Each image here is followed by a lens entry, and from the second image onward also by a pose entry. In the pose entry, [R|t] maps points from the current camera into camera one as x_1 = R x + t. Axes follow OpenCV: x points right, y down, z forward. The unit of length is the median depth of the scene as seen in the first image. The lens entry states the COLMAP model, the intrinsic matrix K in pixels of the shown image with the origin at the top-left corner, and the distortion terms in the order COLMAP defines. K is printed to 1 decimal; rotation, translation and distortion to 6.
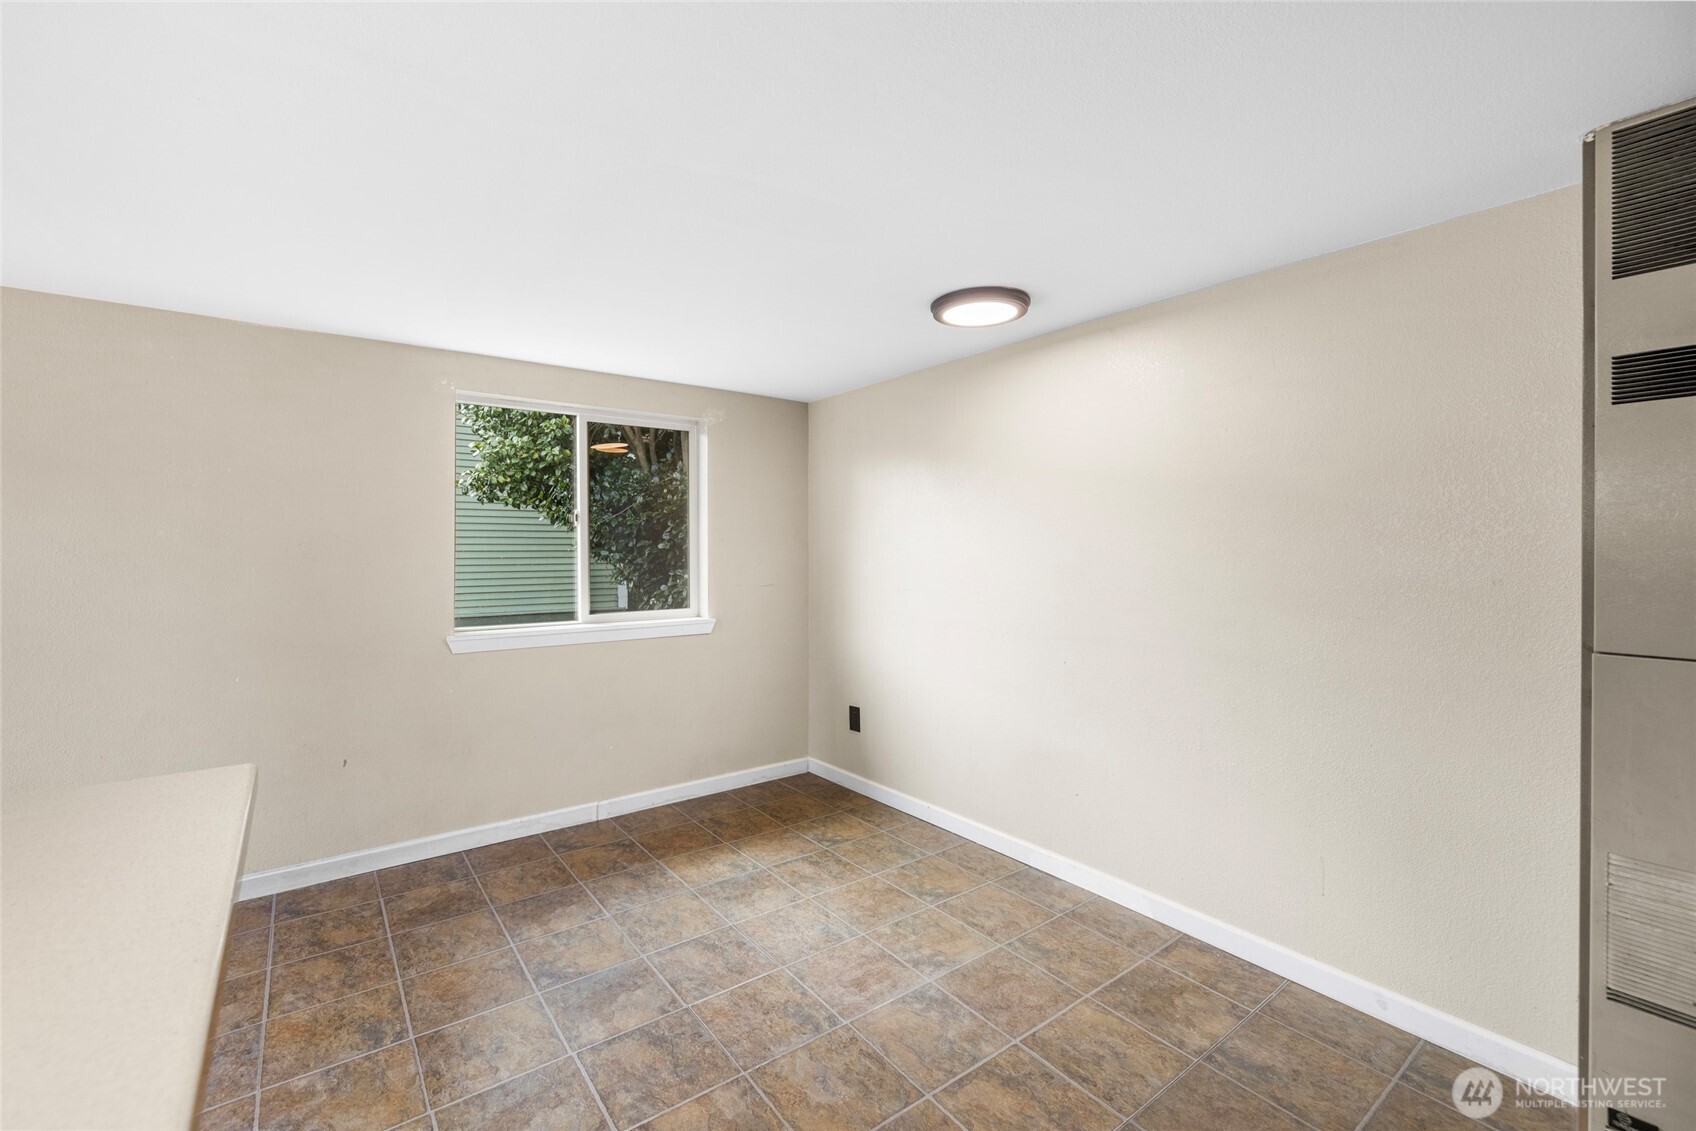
lens RADIAL K [[720.6, 0, 839.2], [0, 720.6, 549.6], [0, 0, 1]] dist [0.000041, 0.000459]
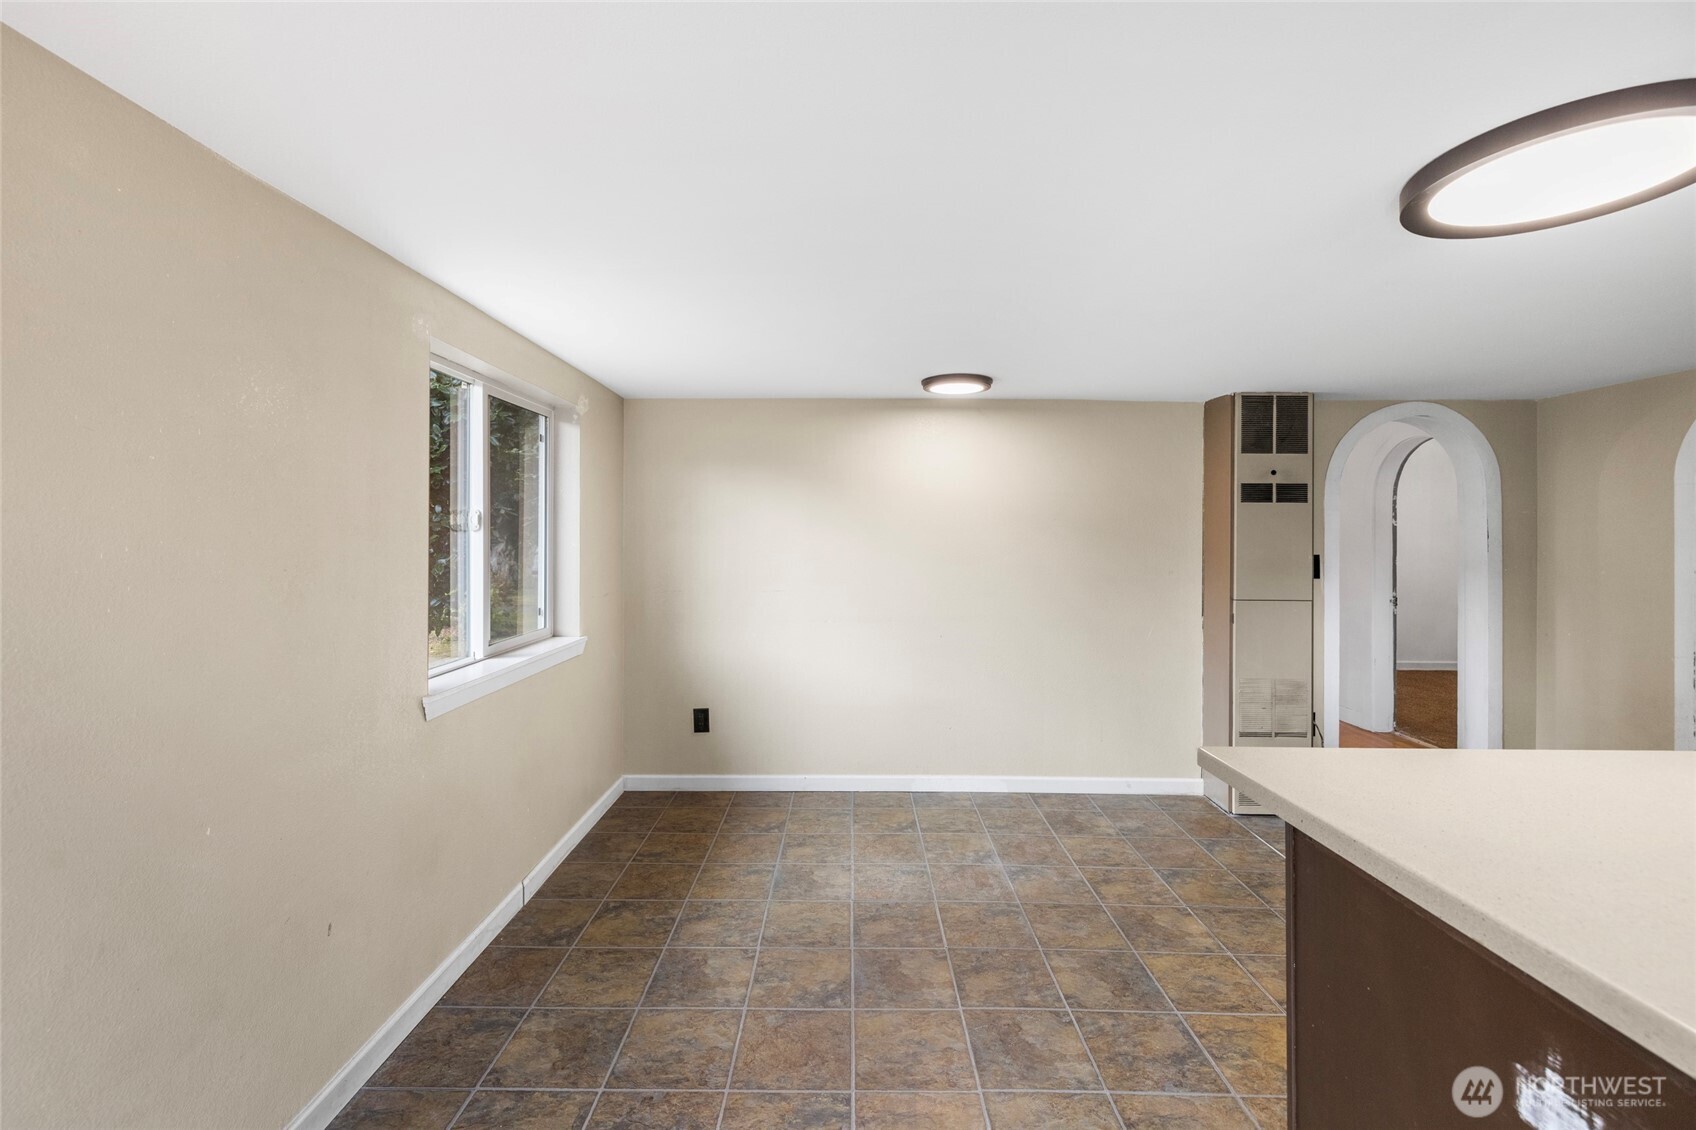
lens RADIAL K [[720.6, 0, 863.7], [0, 720.6, 536.1], [0, 0, 1]] dist [-0.002165, -0.000136]
pose [[0.594143, 0.008130, 0.804318, -0.918078], [-0.008312, 0.999958, -0.003967, -0.032088], [-0.804316, -0.004328, 0.594185, 0.293527]]
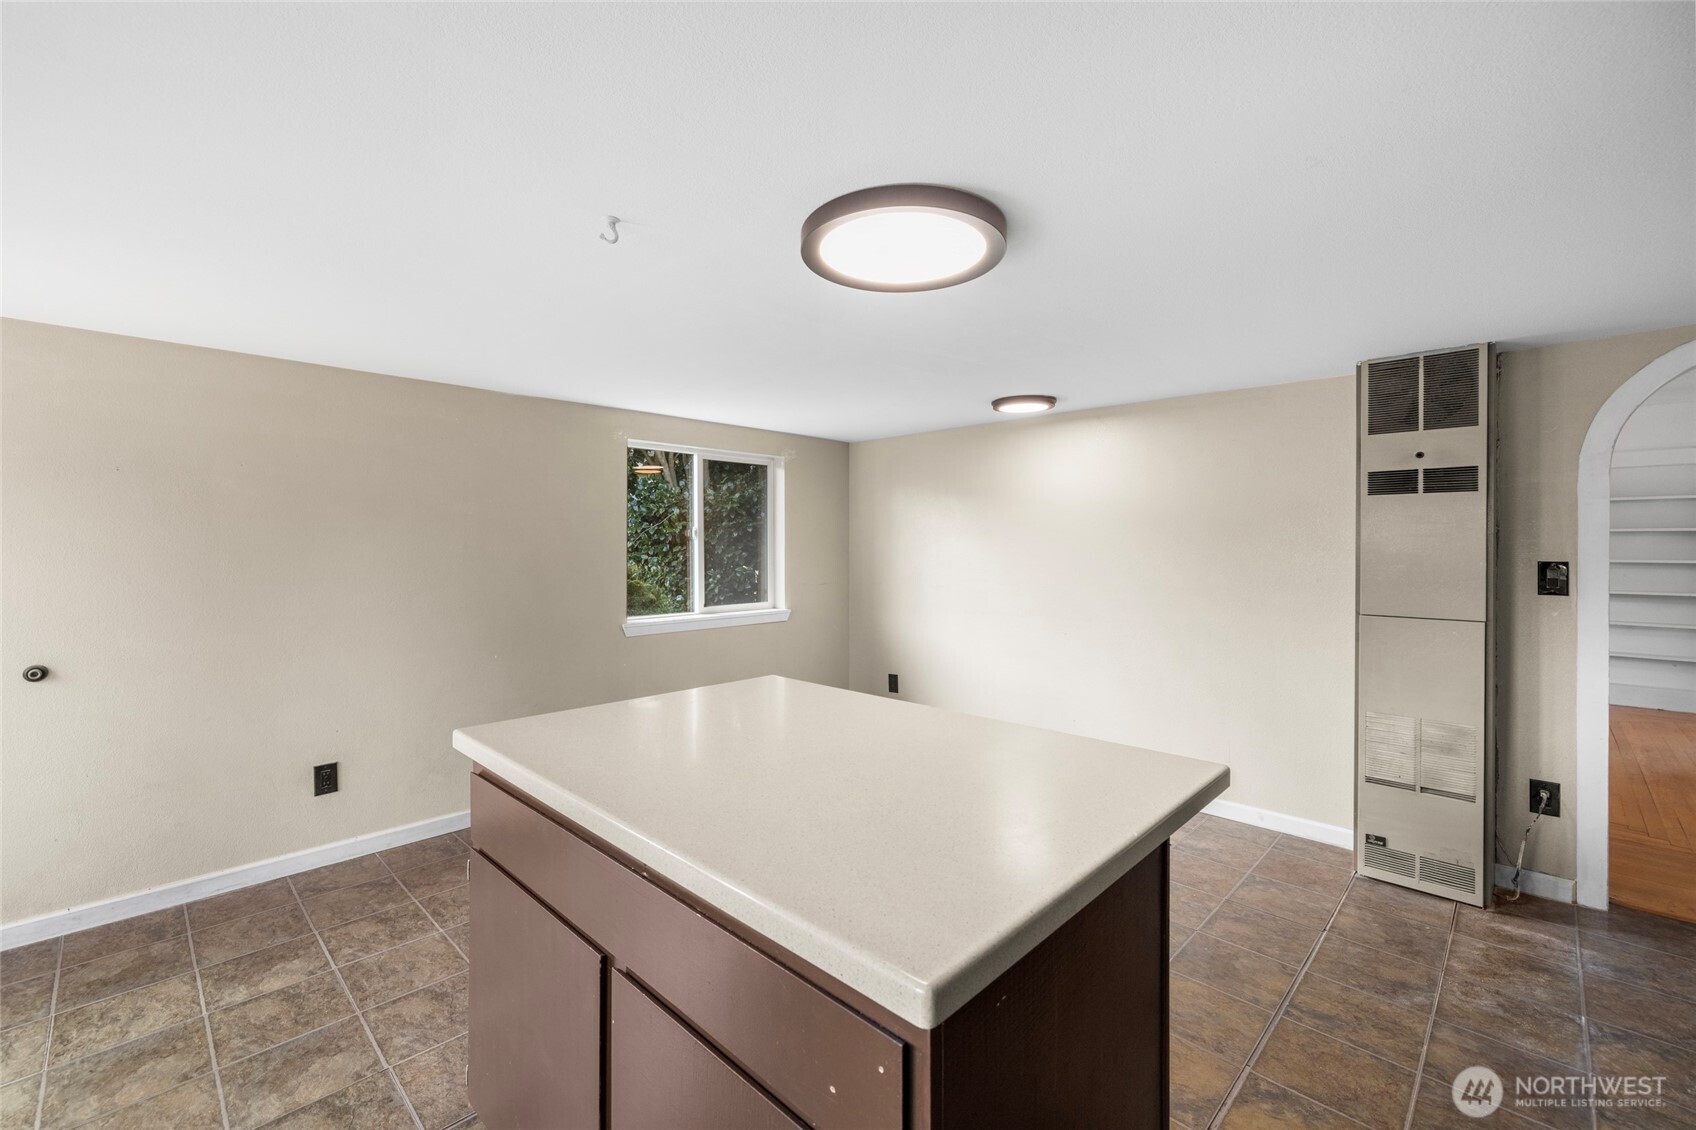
lens RADIAL K [[715.2, 0, 838.7], [0, 715.2, 544.5], [0, 0, 1]] dist [-0.002381, 0.000528]
pose [[0.989118, 0.004499, 0.147053, -0.385246], [-0.003808, 0.999980, -0.004977, -0.023147], [-0.147073, 0.004363, 0.989116, -0.423046]]
